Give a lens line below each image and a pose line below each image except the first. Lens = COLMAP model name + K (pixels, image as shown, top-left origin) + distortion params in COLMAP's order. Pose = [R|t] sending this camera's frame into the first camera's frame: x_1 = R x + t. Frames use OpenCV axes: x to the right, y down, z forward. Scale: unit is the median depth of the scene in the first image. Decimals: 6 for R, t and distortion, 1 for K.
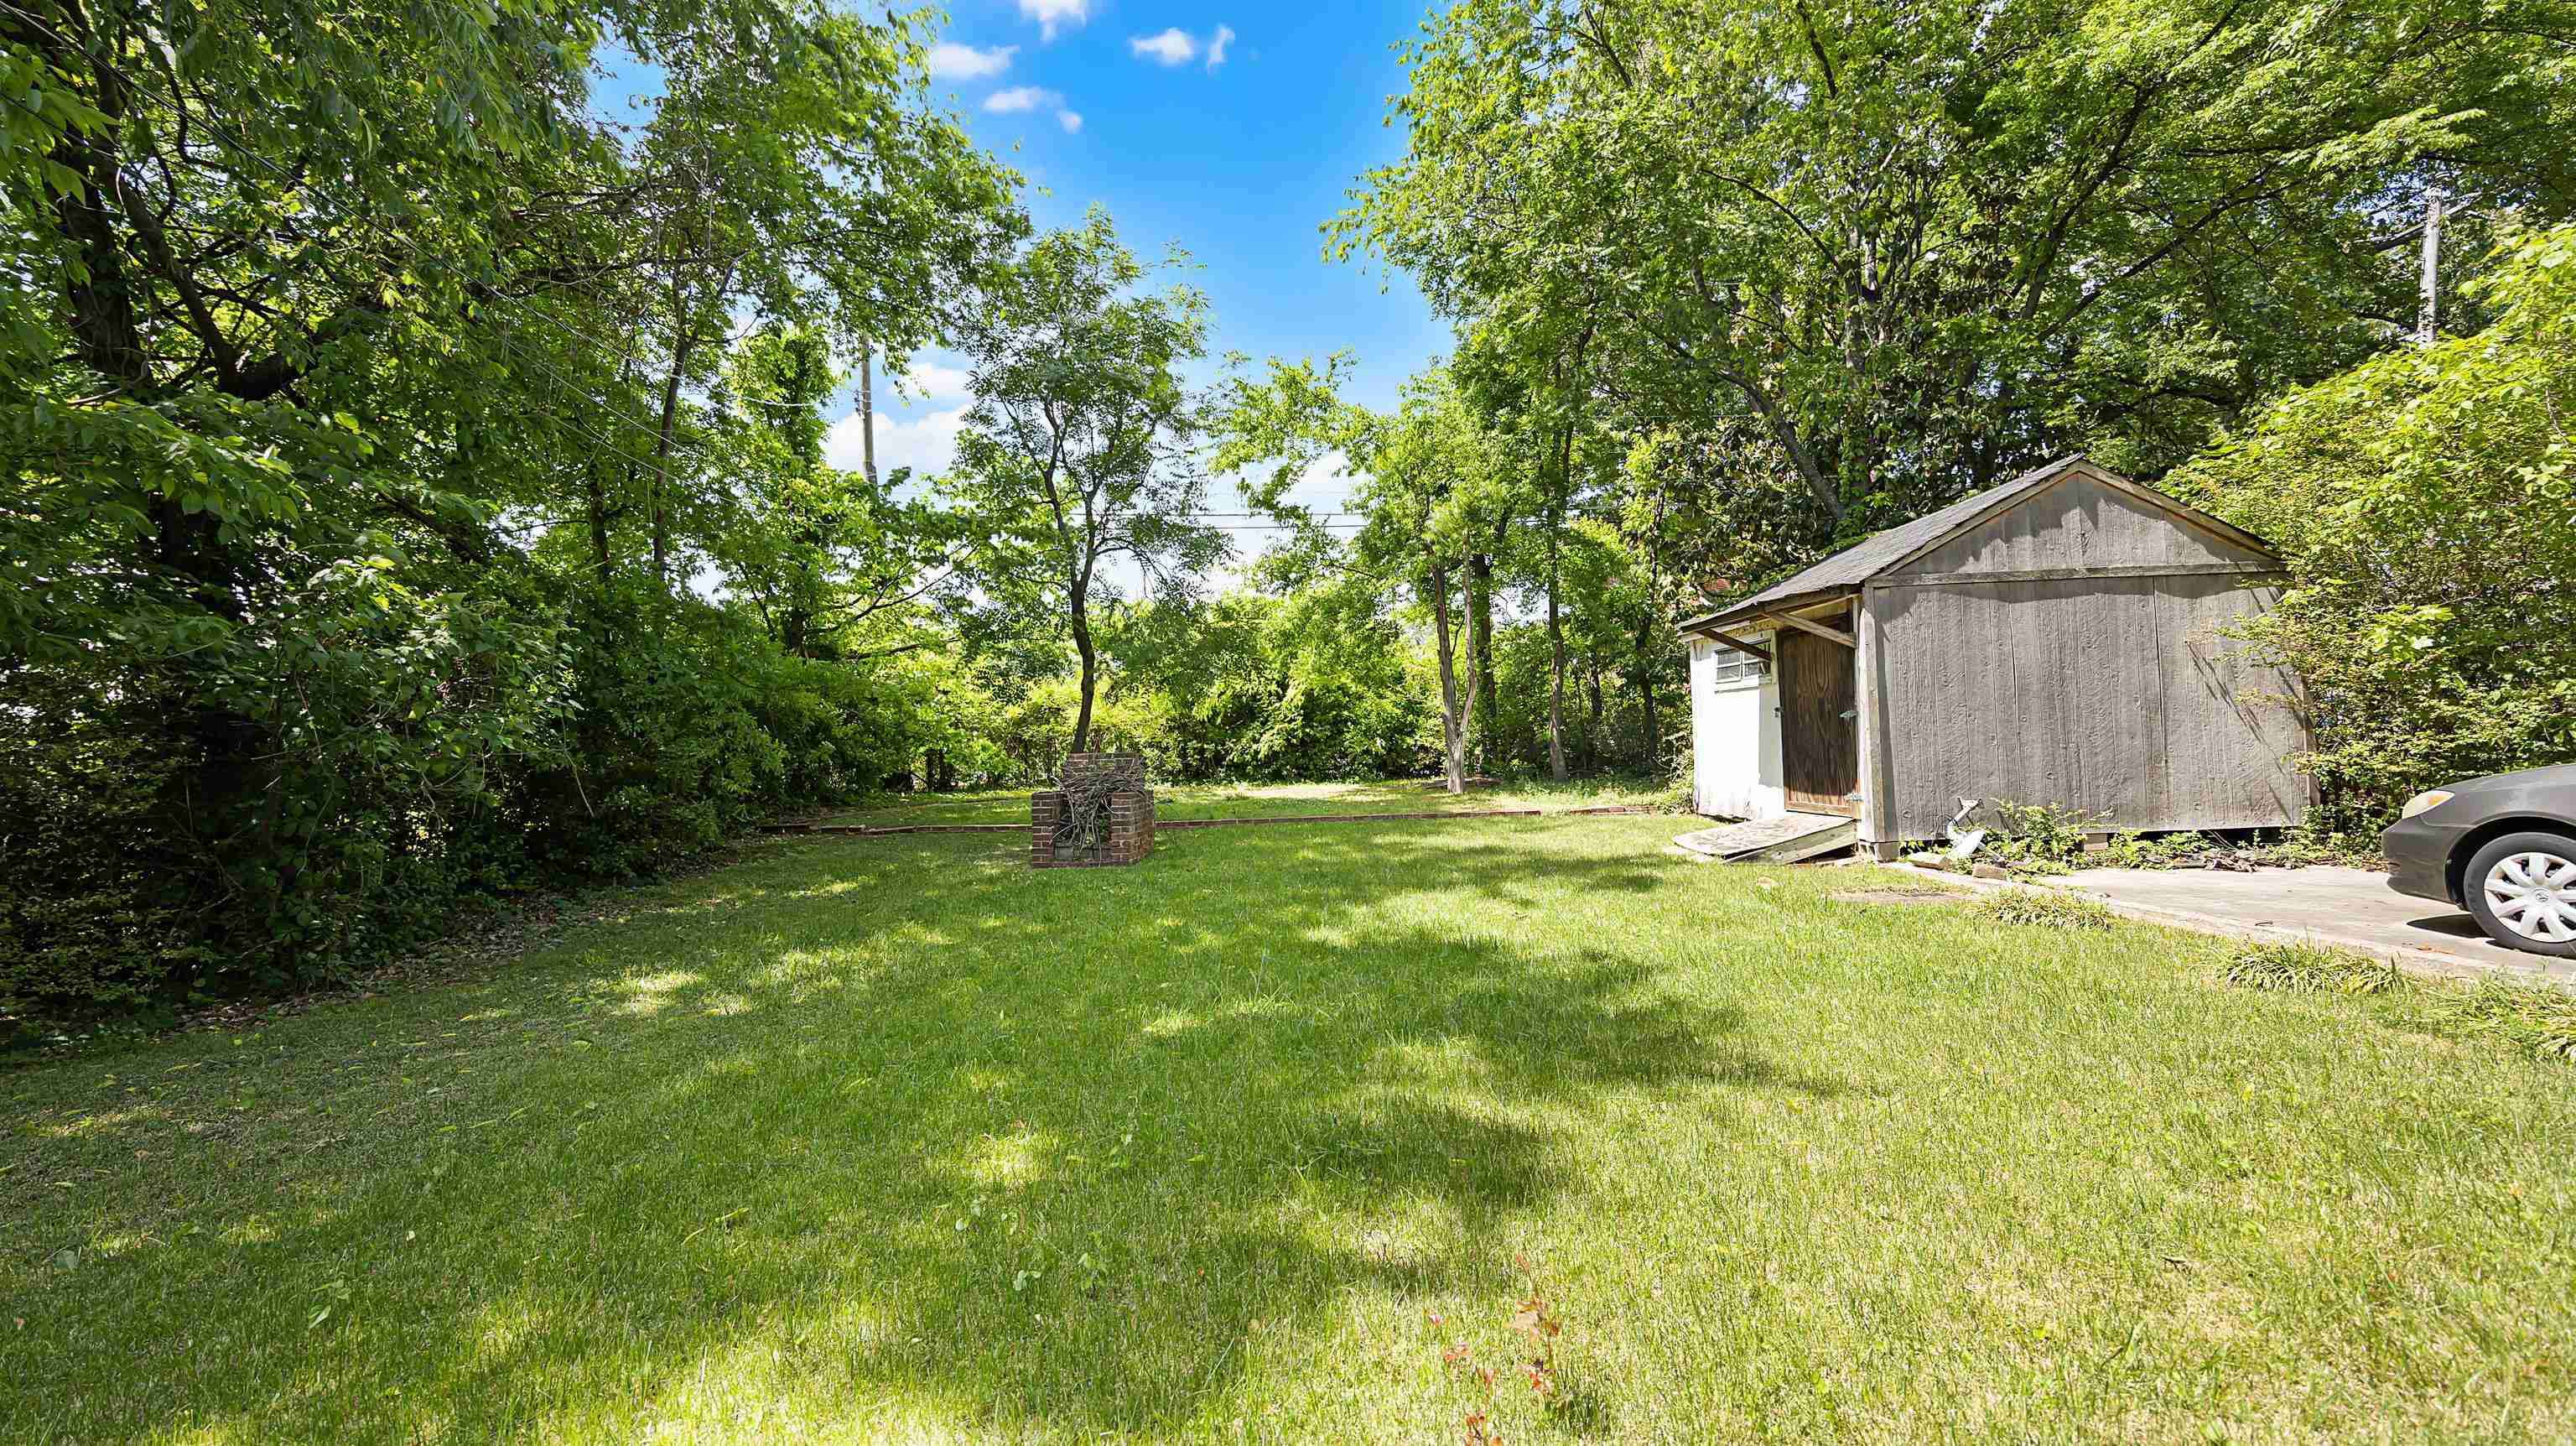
lens RADIAL K [[1029.2, 0, 1288.0], [0, 1029.2, 723.0], [0, 0, 1]] dist [-0.007040, -0.000033]
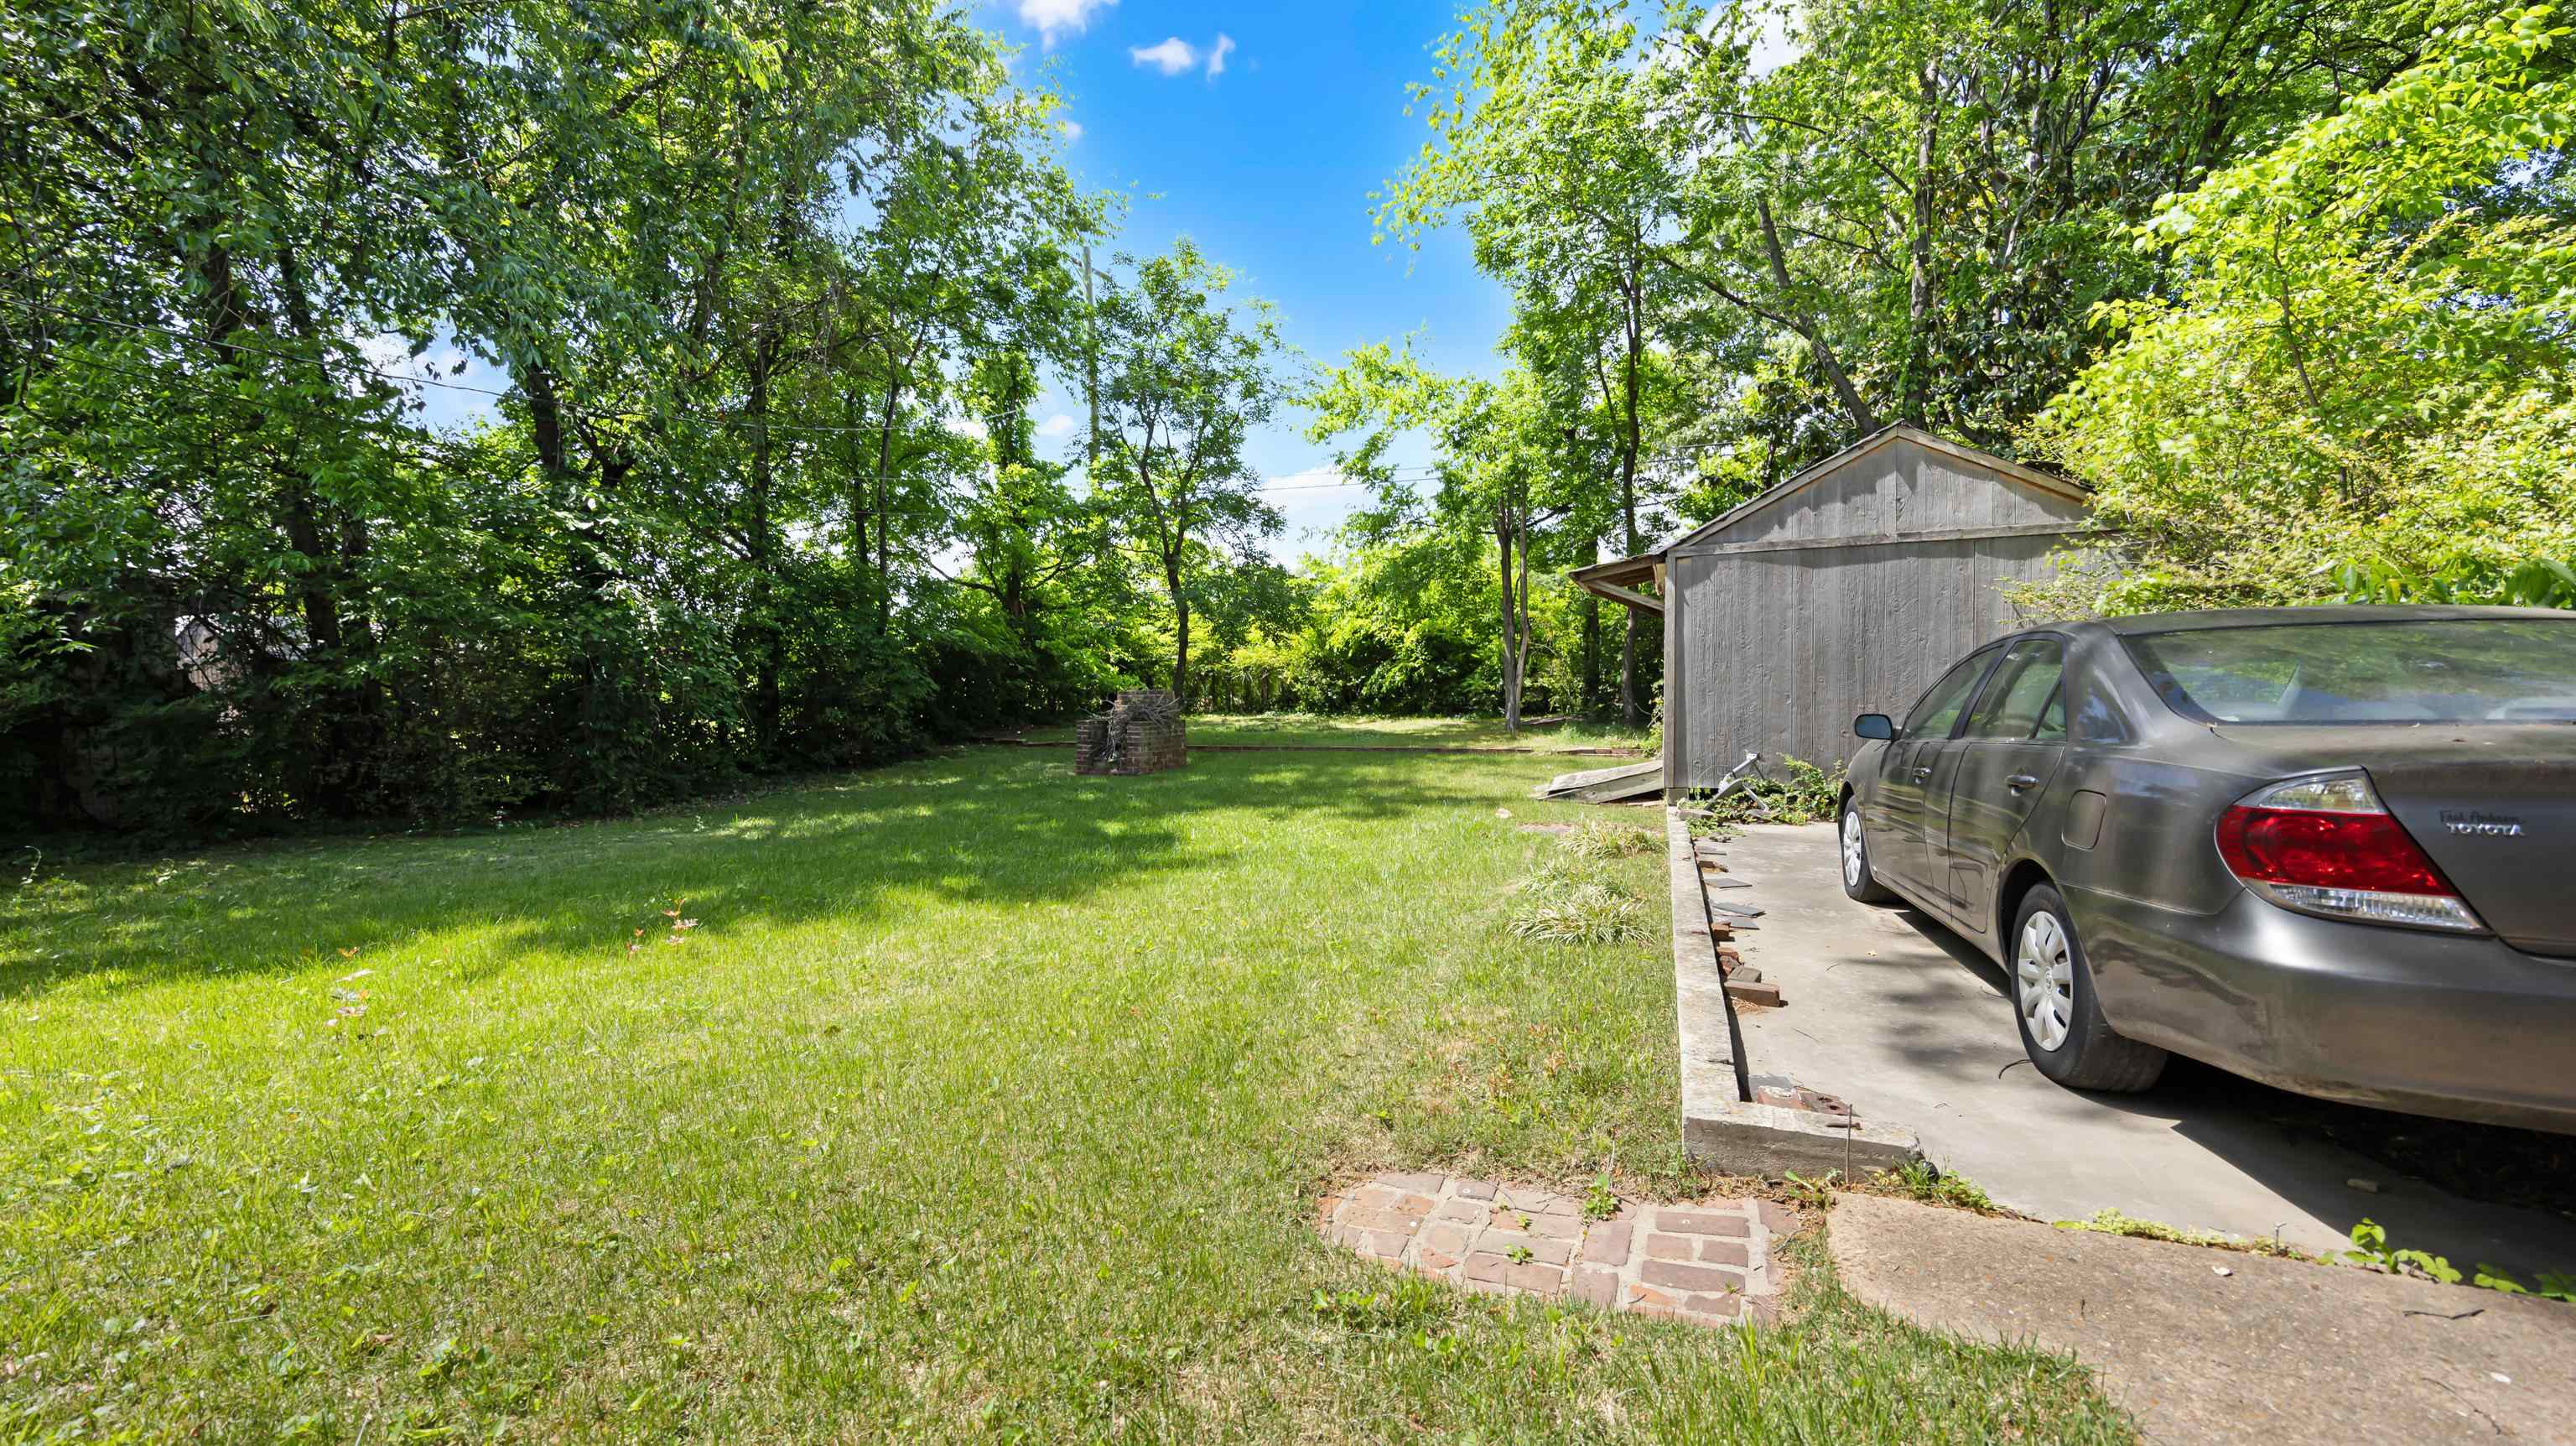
lens RADIAL K [[1091.6, 0, 1299.9], [0, 1091.6, 654.1], [0, 0, 1]] dist [-0.000799, 0.000370]
pose [[0.925551, 0.009508, -0.378505, 0.440803], [-0.006351, 0.999934, 0.009589, -0.024974], [0.378571, -0.006471, 0.925550, -0.162913]]
